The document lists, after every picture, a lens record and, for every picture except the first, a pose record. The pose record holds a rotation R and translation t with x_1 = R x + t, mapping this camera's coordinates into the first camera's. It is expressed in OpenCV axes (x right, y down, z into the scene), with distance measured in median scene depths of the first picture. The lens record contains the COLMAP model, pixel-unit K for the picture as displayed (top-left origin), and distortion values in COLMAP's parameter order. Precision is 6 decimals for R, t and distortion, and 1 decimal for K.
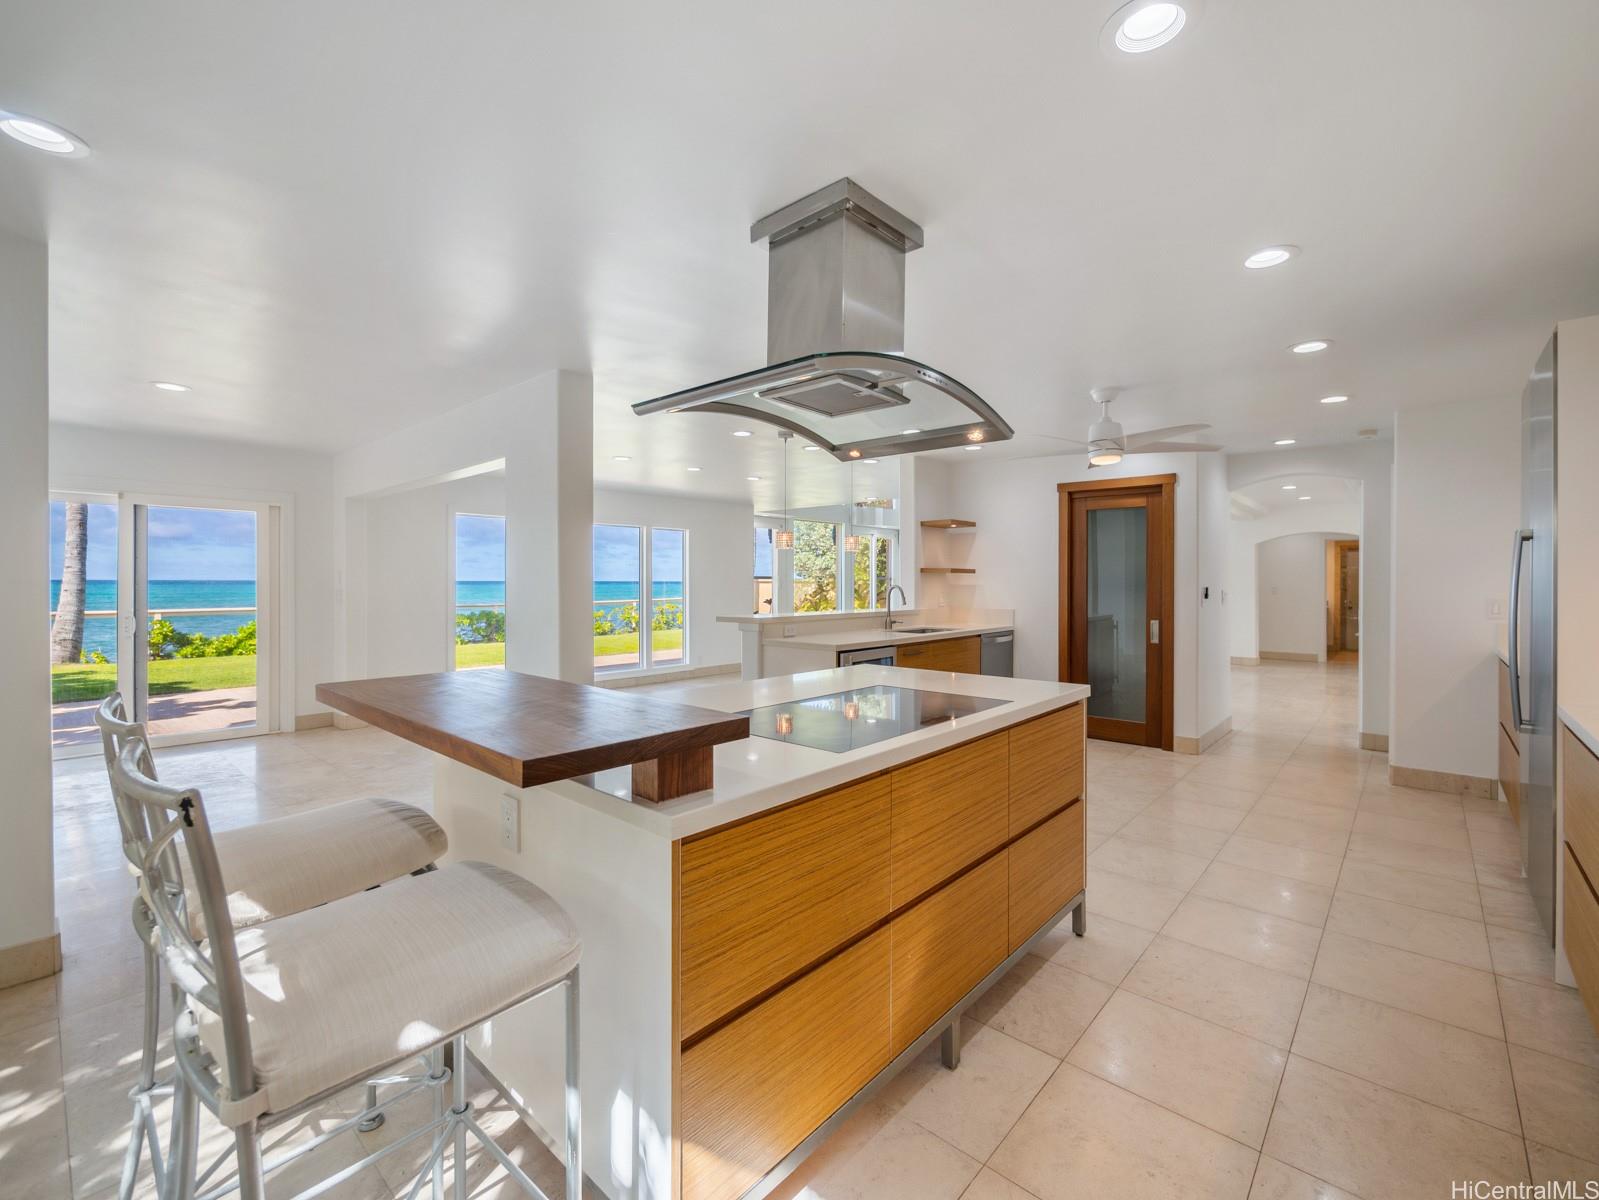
lens RADIAL K [[678.2, 0, 800.5], [0, 678.2, 590.4], [0, 0, 1]] dist [-0.006004, -0.000318]
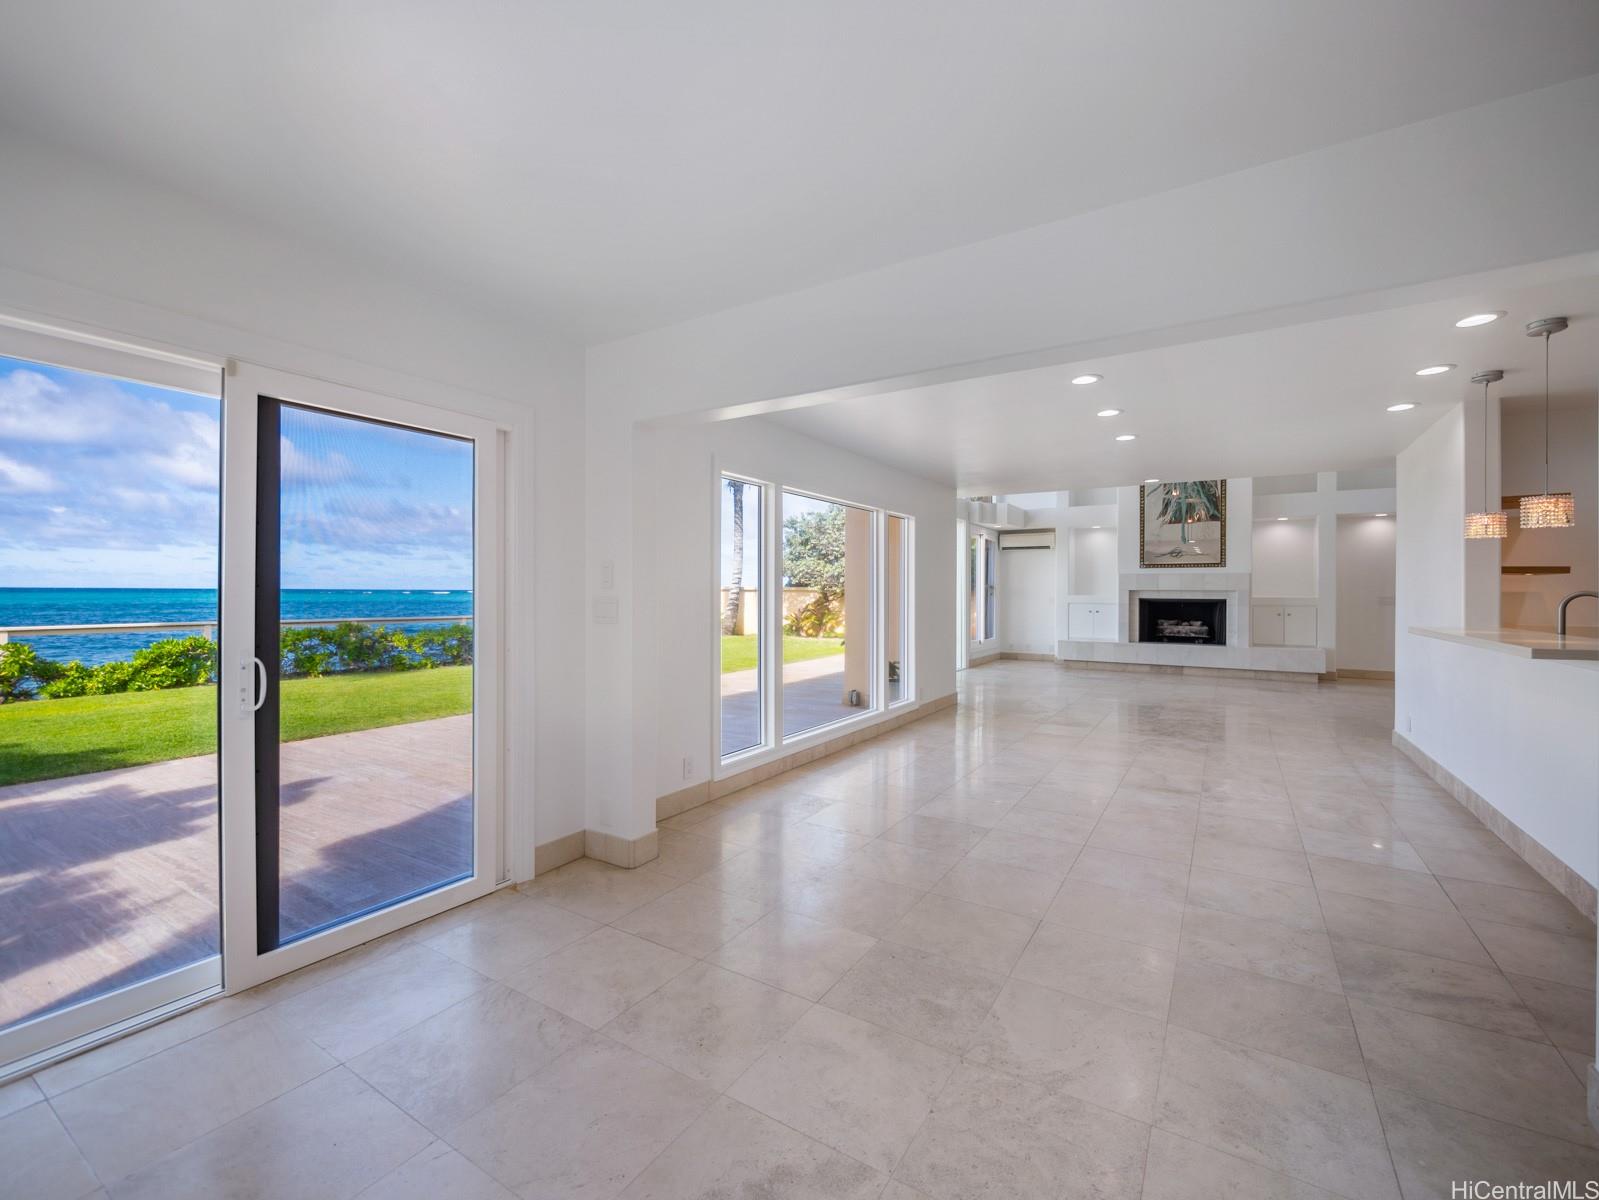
lens RADIAL K [[678.2, 0, 799.1], [0, 678.2, 598.3], [0, 0, 1]] dist [-0.006004, -0.000318]
pose [[0.986753, 0.002295, 0.162213, -0.269430], [-0.001948, 0.999995, -0.002296, -0.000600], [-0.162218, 0.001950, 0.986753, 0.197654]]
